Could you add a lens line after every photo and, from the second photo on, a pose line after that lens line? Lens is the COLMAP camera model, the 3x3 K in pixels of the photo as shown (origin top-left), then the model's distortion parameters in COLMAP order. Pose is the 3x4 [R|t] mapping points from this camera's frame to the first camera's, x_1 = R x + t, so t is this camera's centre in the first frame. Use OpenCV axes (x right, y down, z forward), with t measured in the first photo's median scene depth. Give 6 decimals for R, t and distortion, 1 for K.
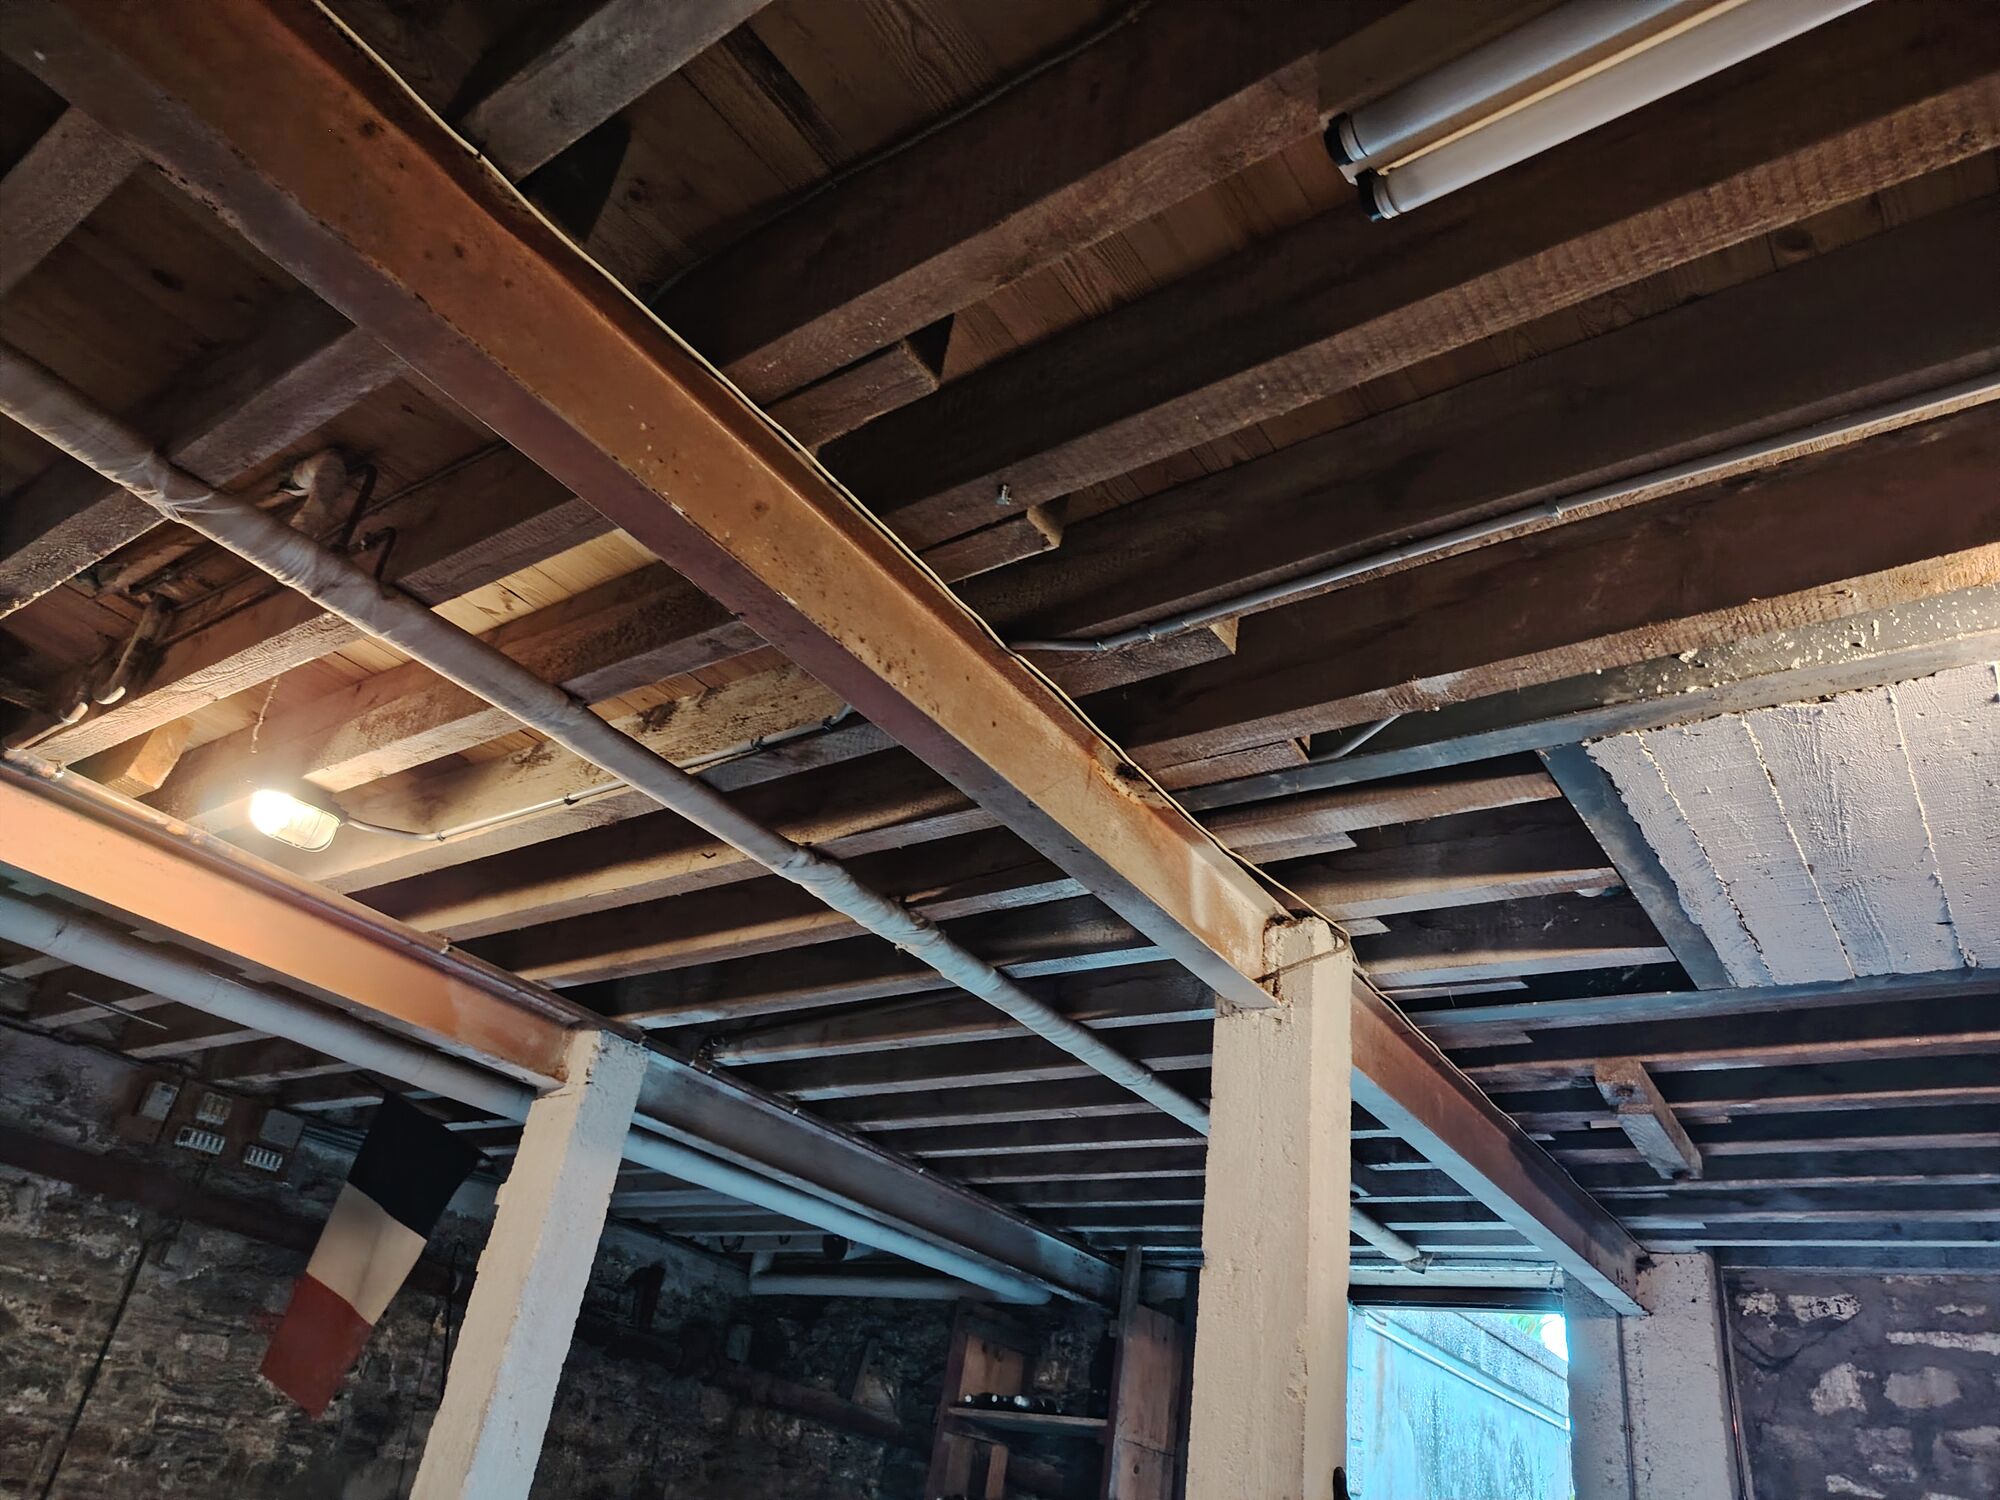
lens RADIAL K [[1356.2, 0, 1000.5], [0, 1356.2, 727.6], [0, 0, 1]] dist [-0.004258, -0.006324]
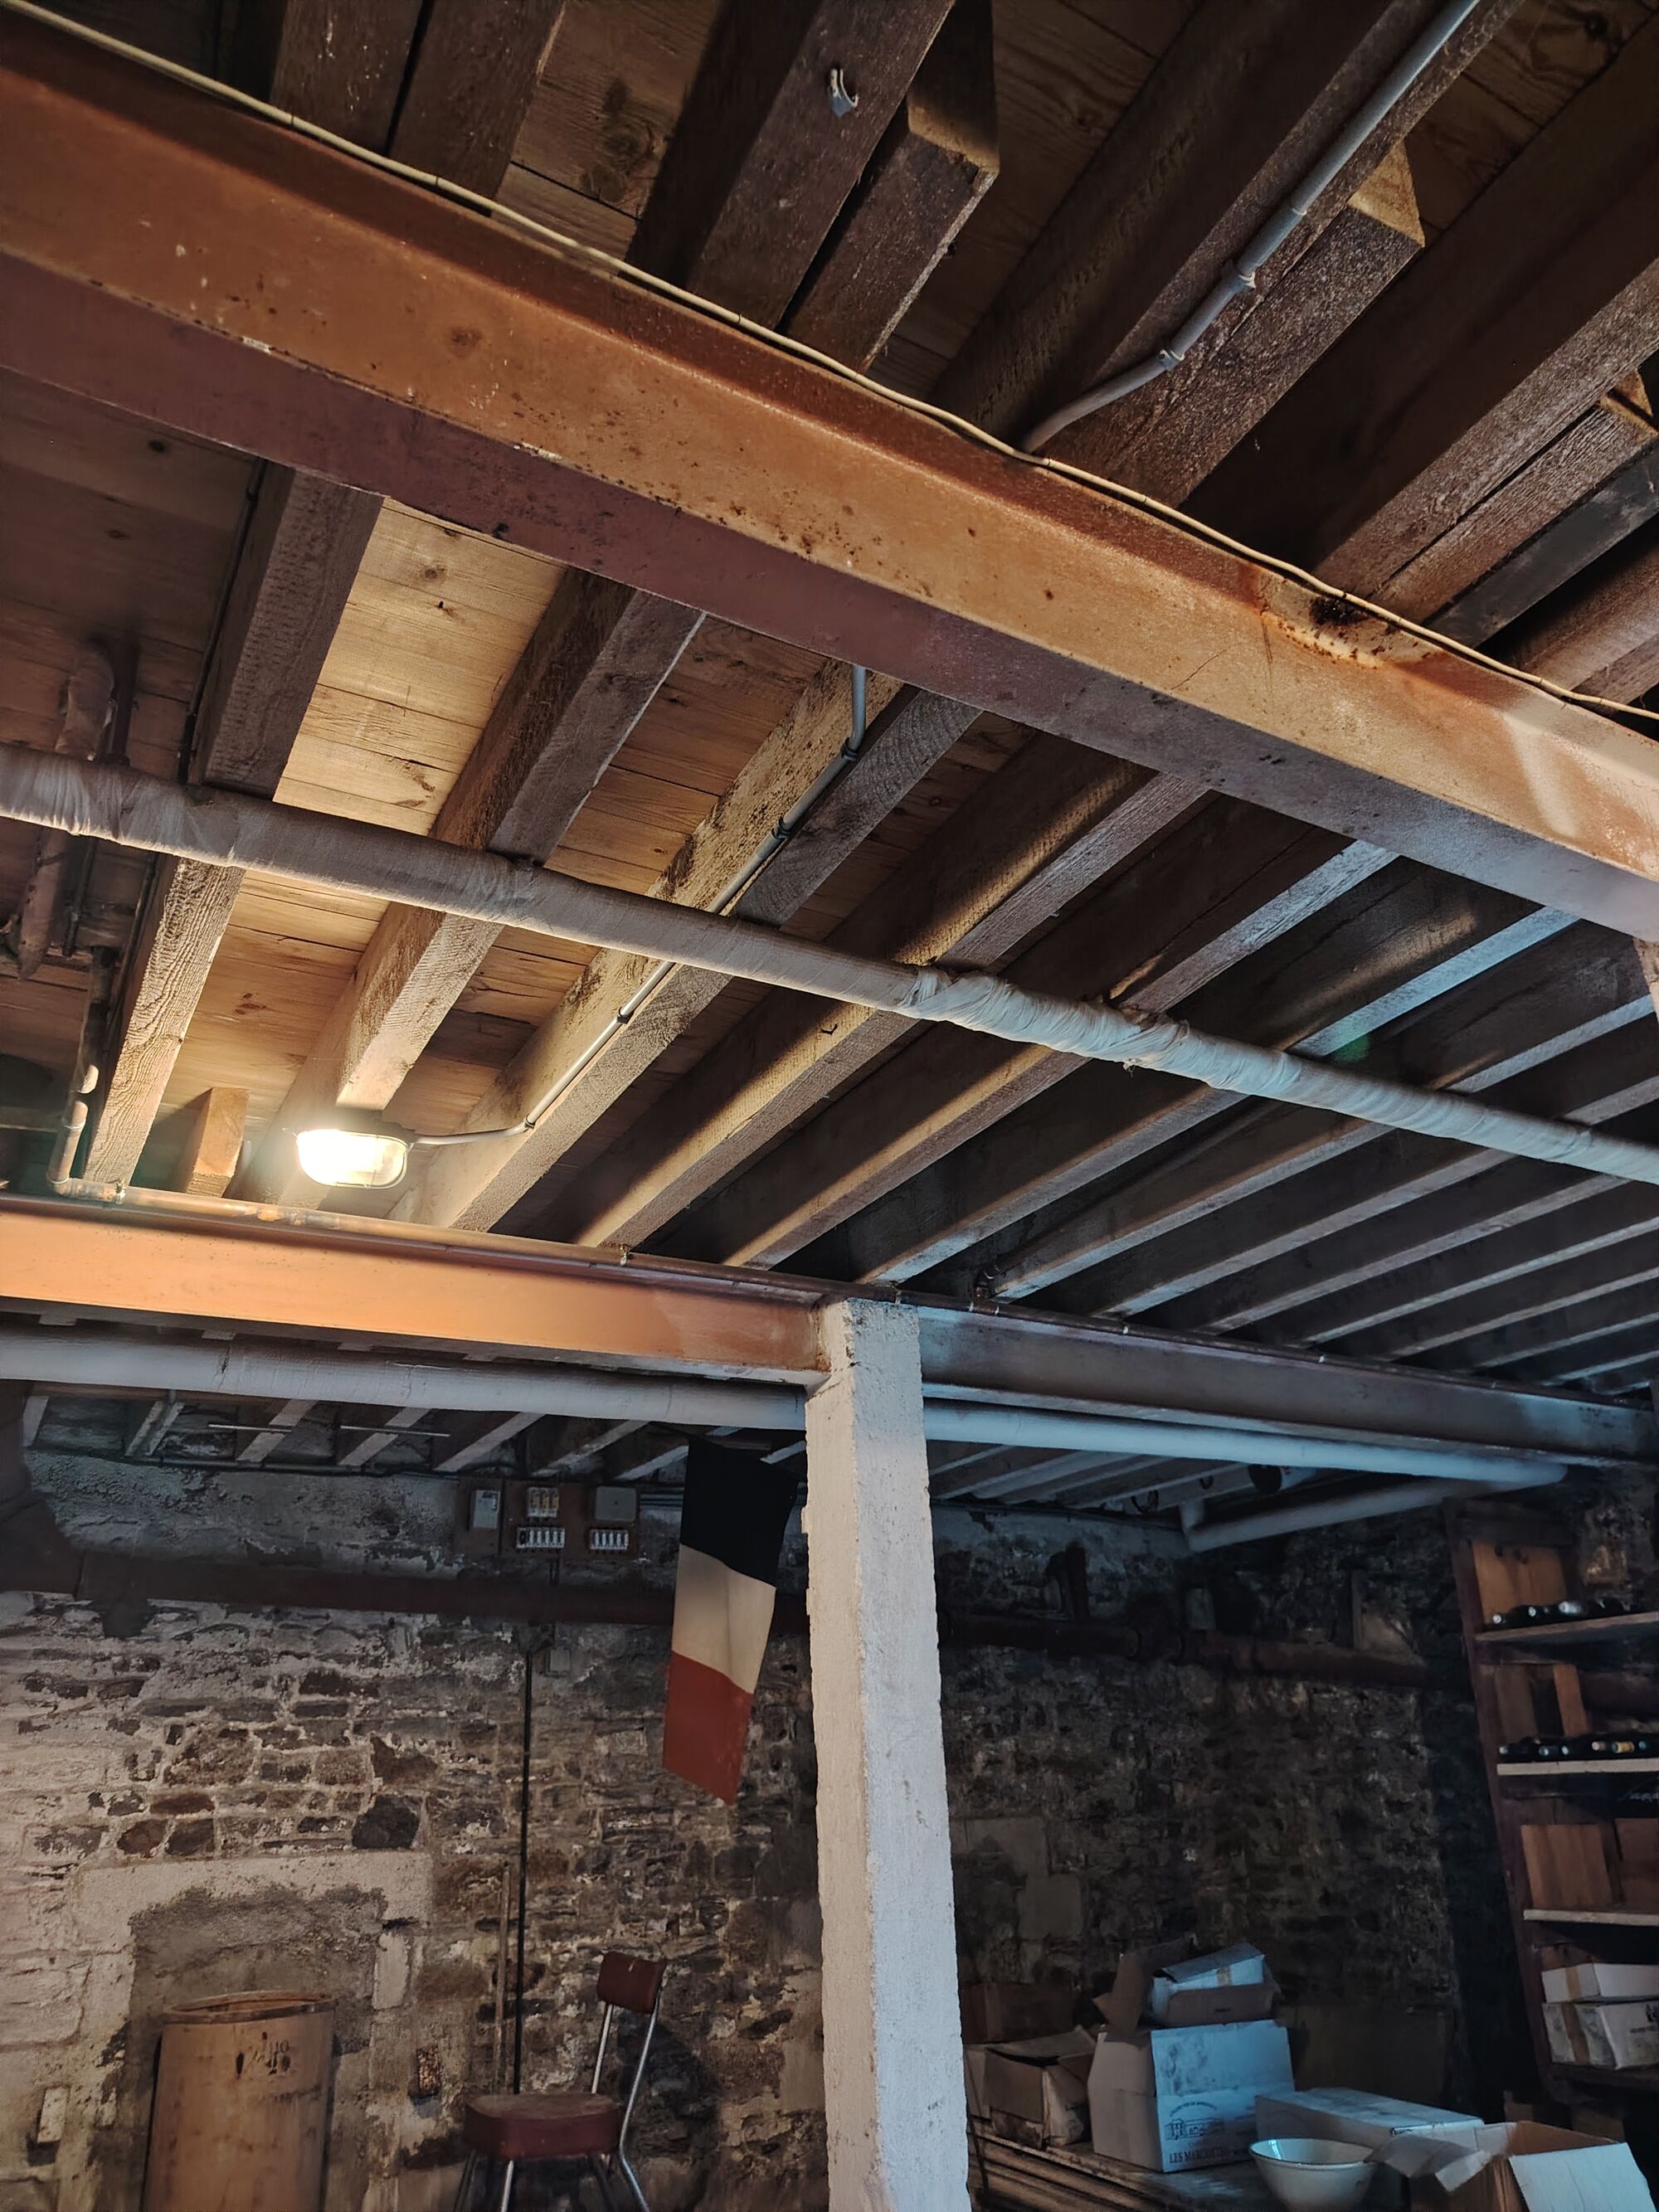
lens RADIAL K [[1532.8, 0, 805.6], [0, 1532.8, 1072.6], [0, 0, 1]] dist [0.060905, -0.107683]
pose [[0.887049, -0.326613, -0.326296, 0.020367], [0.354573, 0.934596, 0.028417, 0.053423], [0.295673, -0.140903, 0.944841, 0.129219]]
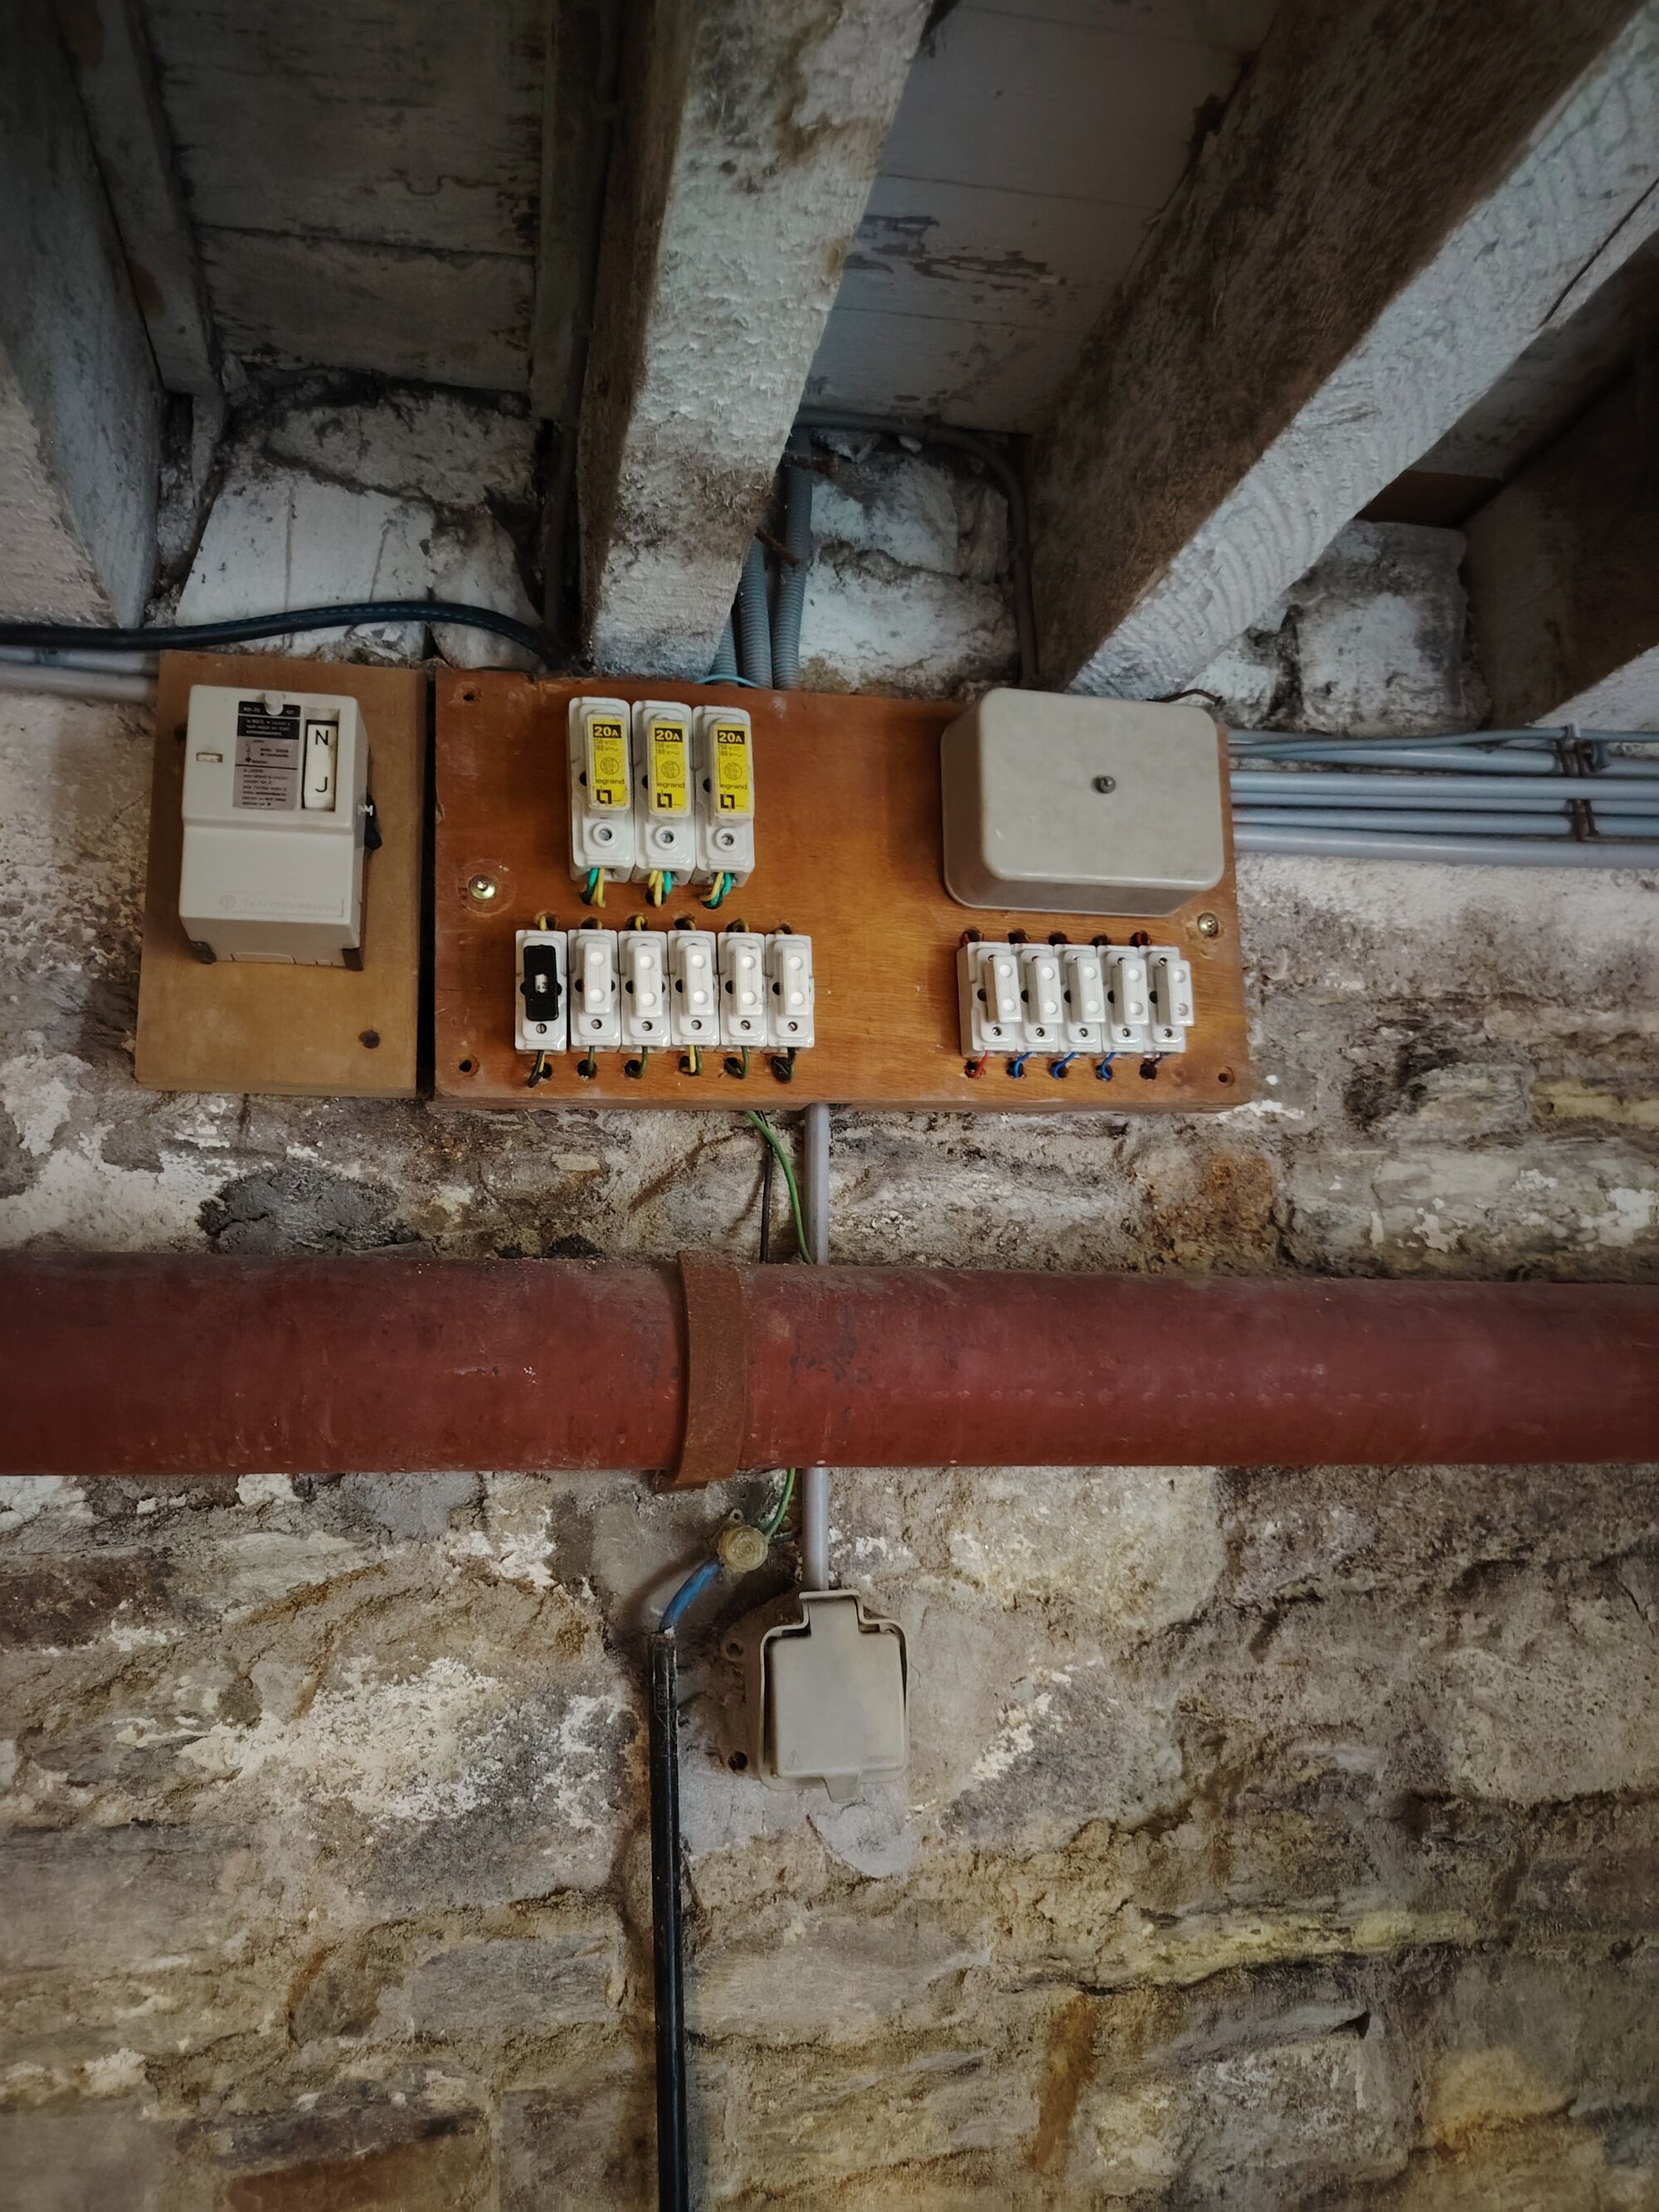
lens RADIAL K [[1546.5, 0, 829.2], [0, 1546.5, 1105.4], [0, 0, 1]] dist [0.000305, -0.000536]
pose [[0.746044, -0.268677, -0.609287, -0.599645], [0.452989, 0.875423, 0.168629, 0.371994], [0.488077, -0.401805, 0.774812, 1.093776]]
